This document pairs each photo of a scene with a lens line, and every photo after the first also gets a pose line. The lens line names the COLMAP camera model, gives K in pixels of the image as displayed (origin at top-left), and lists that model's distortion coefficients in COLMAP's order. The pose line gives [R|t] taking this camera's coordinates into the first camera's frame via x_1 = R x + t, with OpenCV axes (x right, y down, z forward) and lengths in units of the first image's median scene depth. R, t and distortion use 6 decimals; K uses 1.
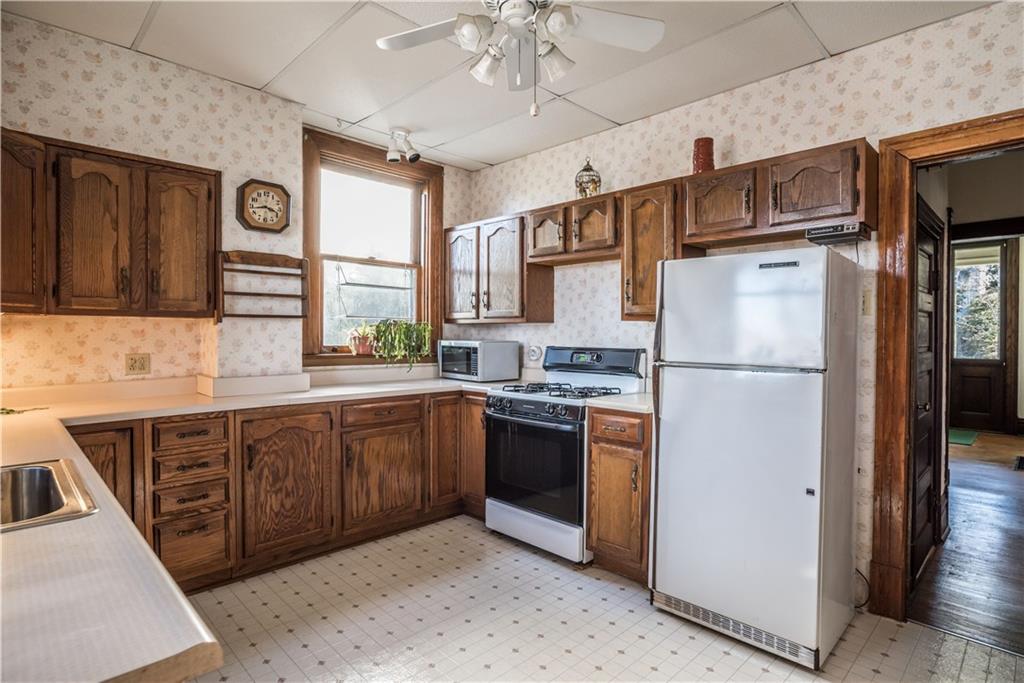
lens RADIAL K [[546.7, 0, 515.3], [0, 546.7, 339.0], [0, 0, 1]] dist [-0.004950, 0.002009]
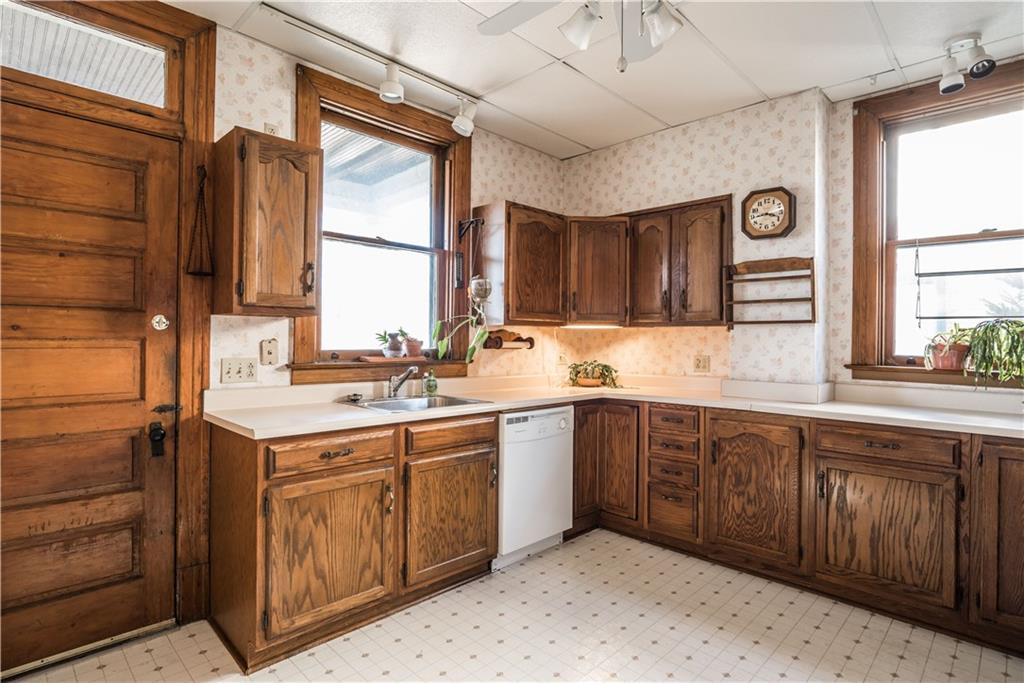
lens RADIAL K [[546.7, 0, 513.5], [0, 546.7, 340.3], [0, 0, 1]] dist [-0.004950, 0.002009]
pose [[-0.006066, -0.002158, -0.999979, 0.573486], [-0.018024, 0.999835, -0.002049, 0.001952], [0.999819, 0.018011, -0.006104, 0.565035]]
